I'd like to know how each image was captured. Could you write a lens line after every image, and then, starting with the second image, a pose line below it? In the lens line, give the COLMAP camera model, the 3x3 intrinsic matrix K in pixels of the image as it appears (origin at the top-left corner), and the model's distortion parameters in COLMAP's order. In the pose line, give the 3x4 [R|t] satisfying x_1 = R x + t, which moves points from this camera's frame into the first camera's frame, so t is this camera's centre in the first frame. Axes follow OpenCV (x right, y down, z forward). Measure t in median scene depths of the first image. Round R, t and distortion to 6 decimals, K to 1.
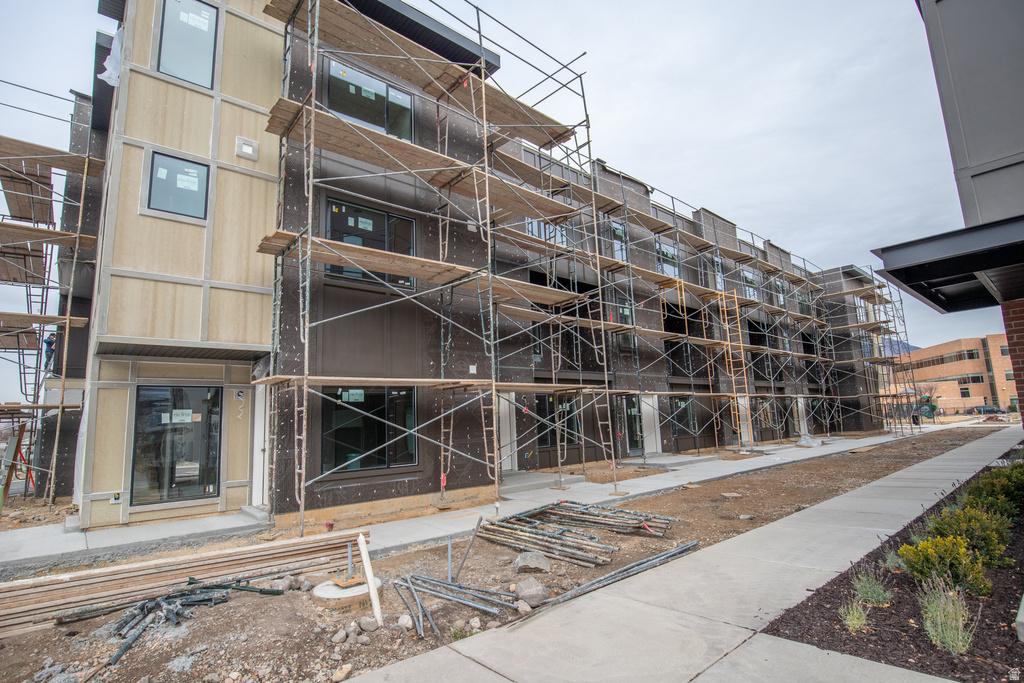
lens RADIAL K [[522.9, 0, 513.2], [0, 522.9, 341.5], [0, 0, 1]] dist [-0.002417, 0.000042]
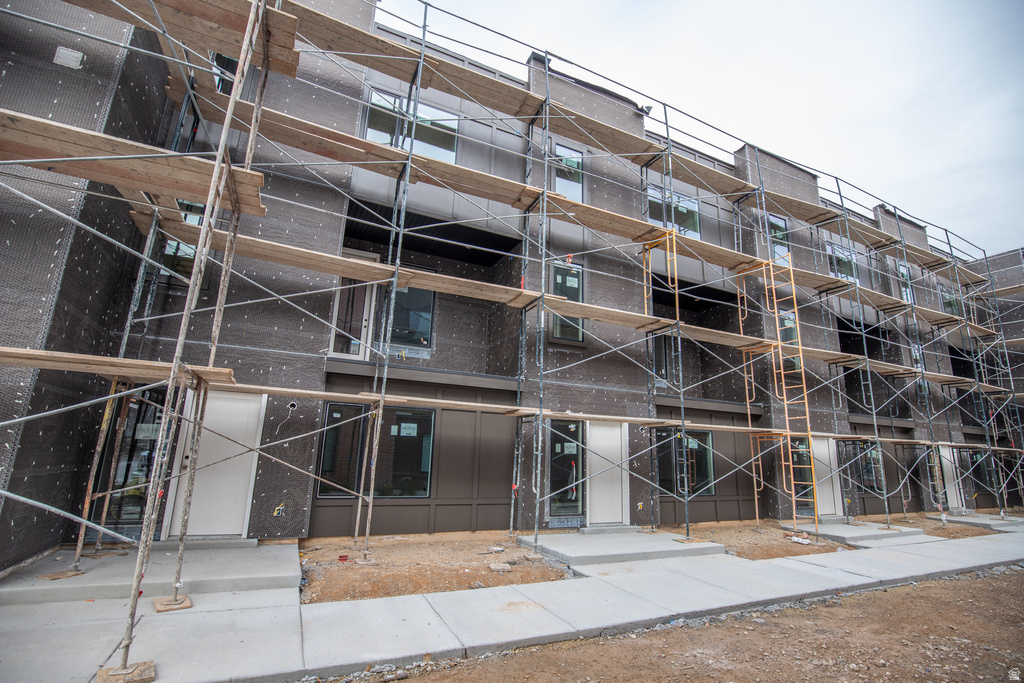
lens RADIAL K [[477.8, 0, 510.5], [0, 477.8, 340.5], [0, 0, 1]] dist [-0.018052, -0.000862]
pose [[0.957790, 0.007616, -0.287367, 0.251729], [-0.028942, 0.997125, -0.070035, 0.042190], [0.286007, 0.075395, 0.955257, 0.366608]]
